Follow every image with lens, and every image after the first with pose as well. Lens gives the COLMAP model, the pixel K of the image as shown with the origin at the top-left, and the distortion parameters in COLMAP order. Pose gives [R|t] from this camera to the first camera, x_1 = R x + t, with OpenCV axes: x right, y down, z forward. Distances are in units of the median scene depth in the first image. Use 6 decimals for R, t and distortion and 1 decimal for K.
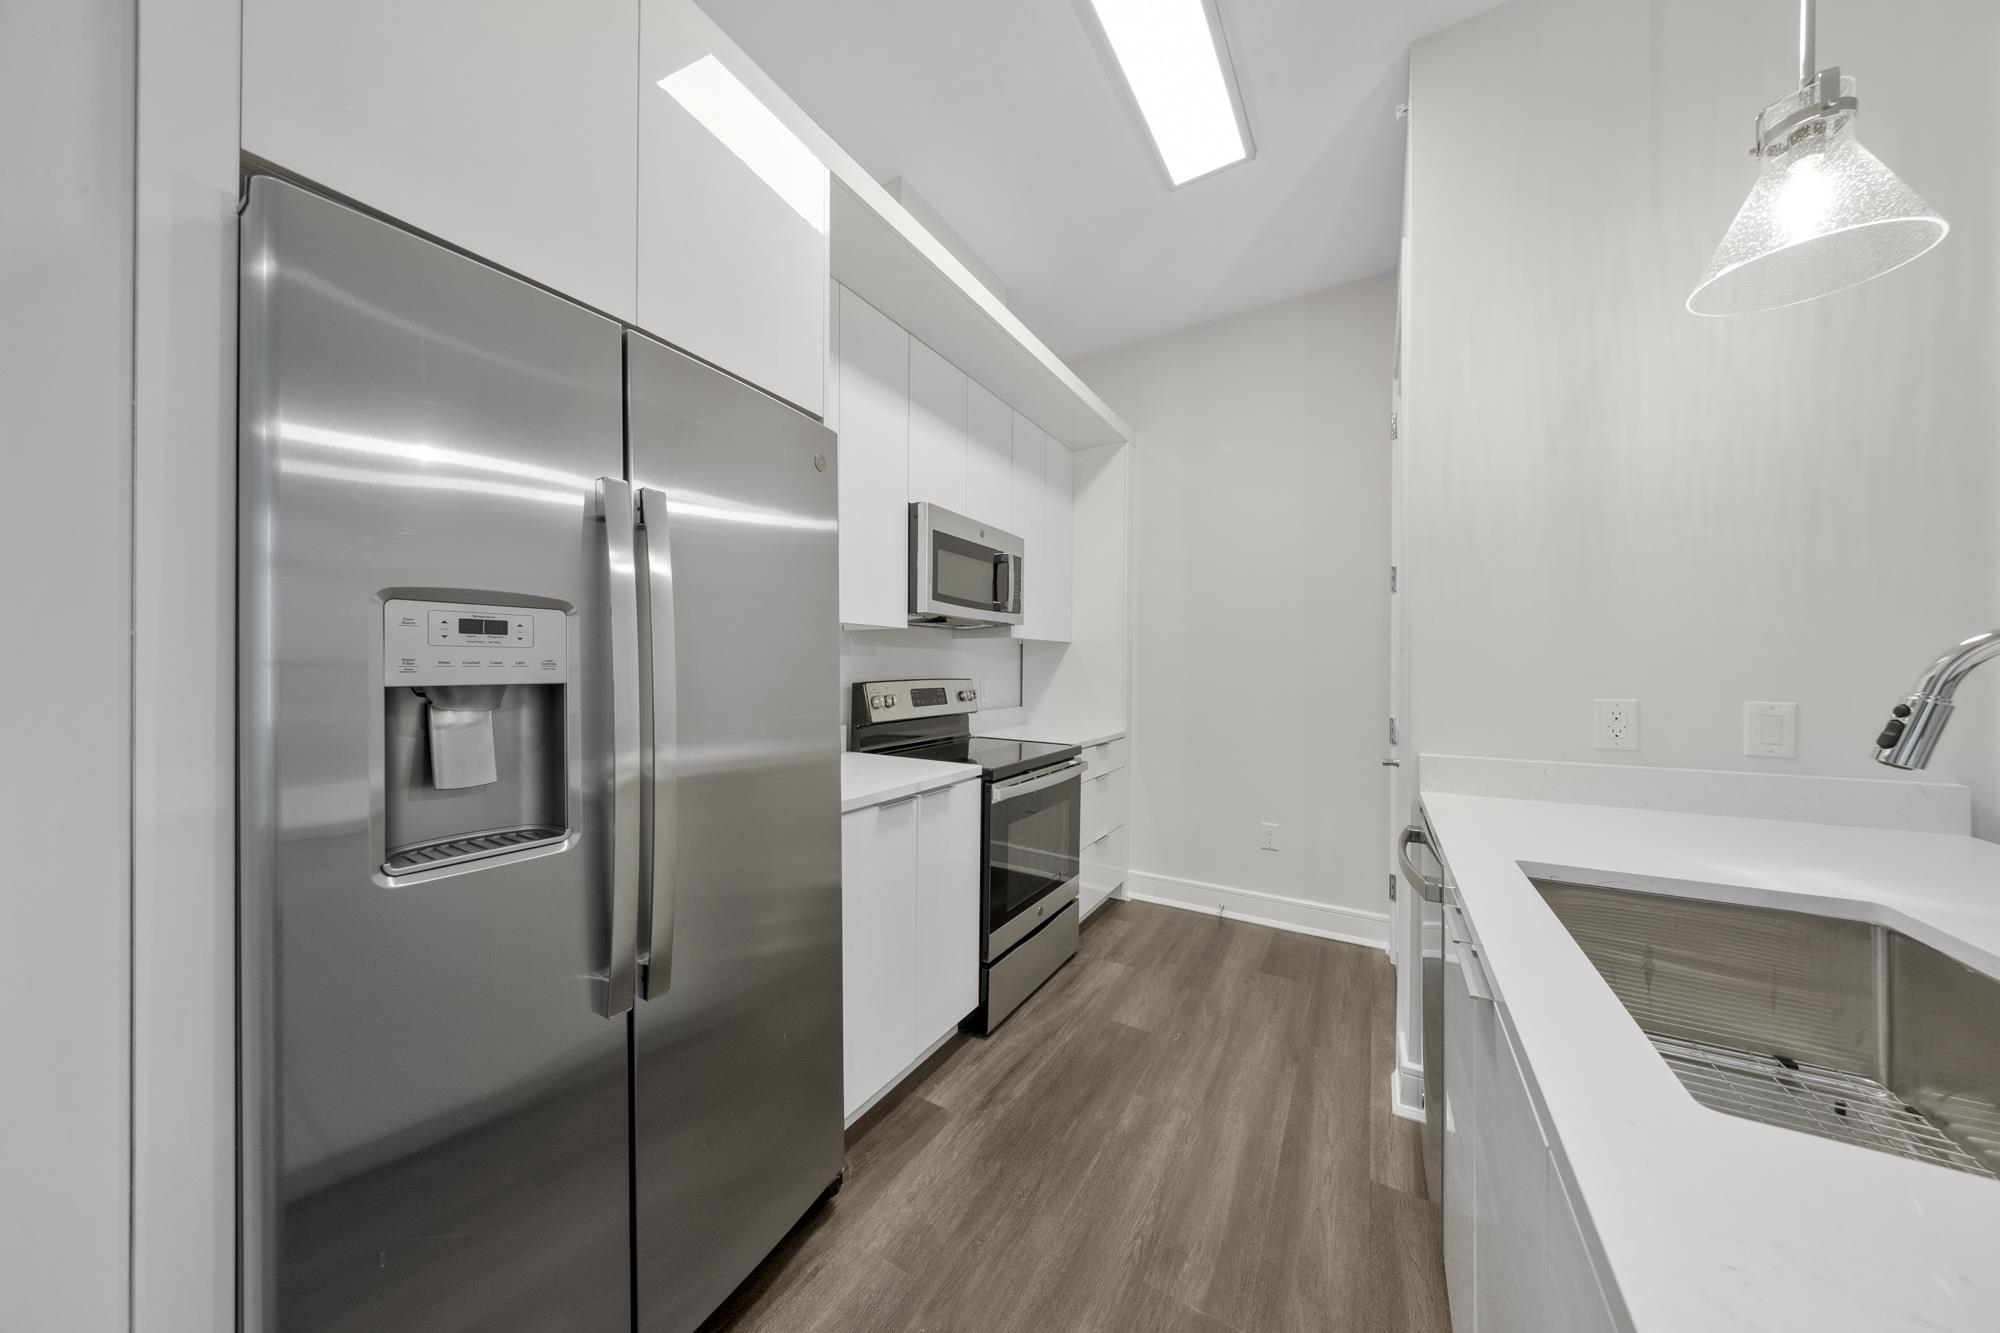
lens RADIAL K [[631.8, 0, 1002.3], [0, 631.8, 664.6], [0, 0, 1]] dist [-0.002414, -0.000744]
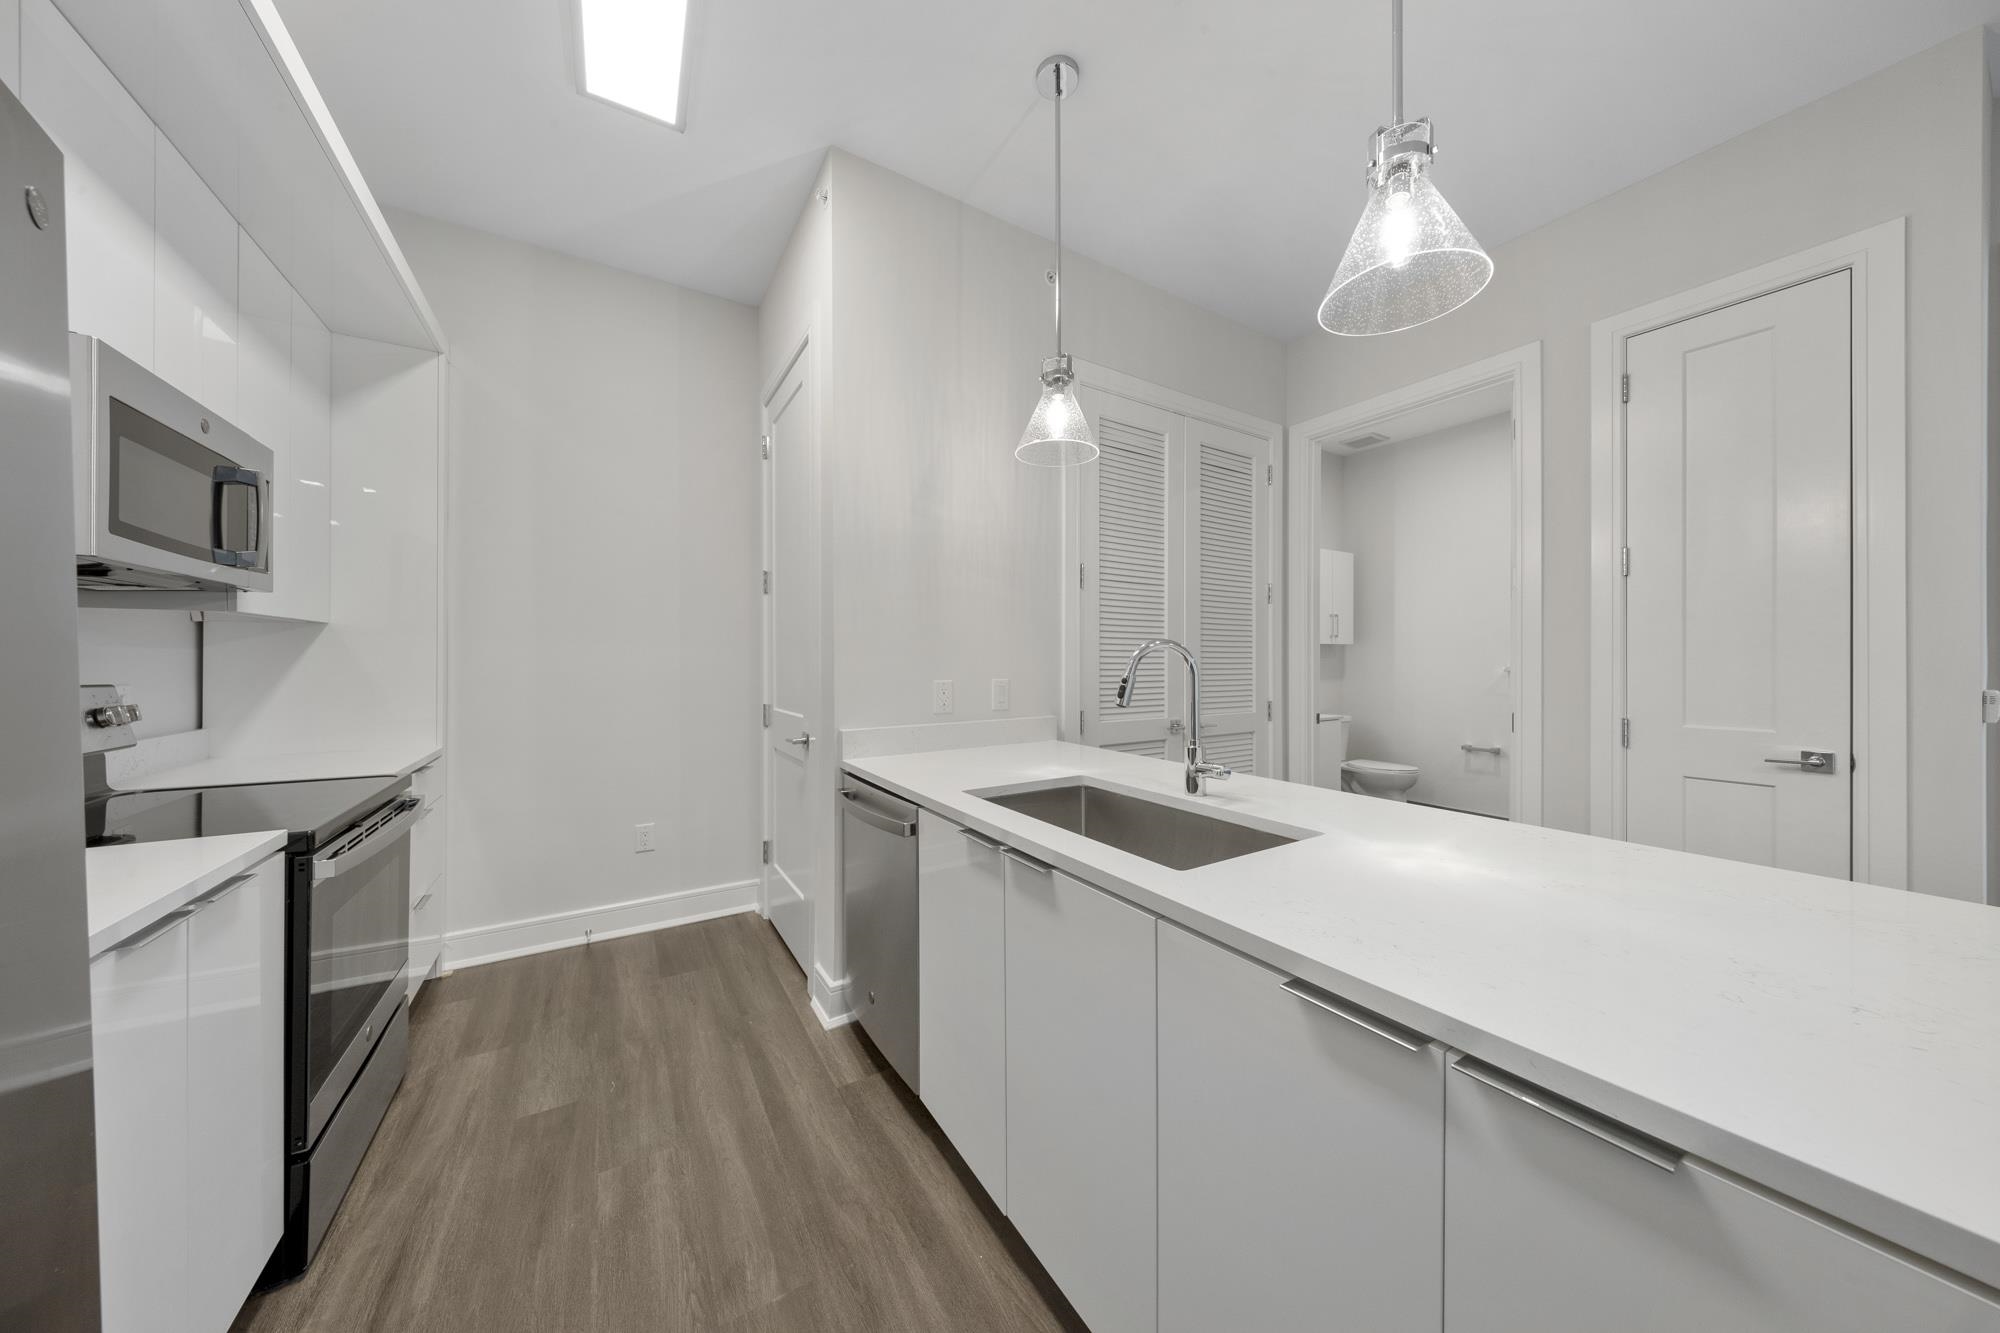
lens RADIAL K [[631.8, 0, 995.6], [0, 631.8, 660.6], [0, 0, 1]] dist [-0.002414, -0.000744]
pose [[0.457179, -0.006196, 0.889353, -0.250431], [-0.001543, 0.999969, 0.007759, -0.004350], [-0.889373, -0.004920, 0.457155, 0.135871]]
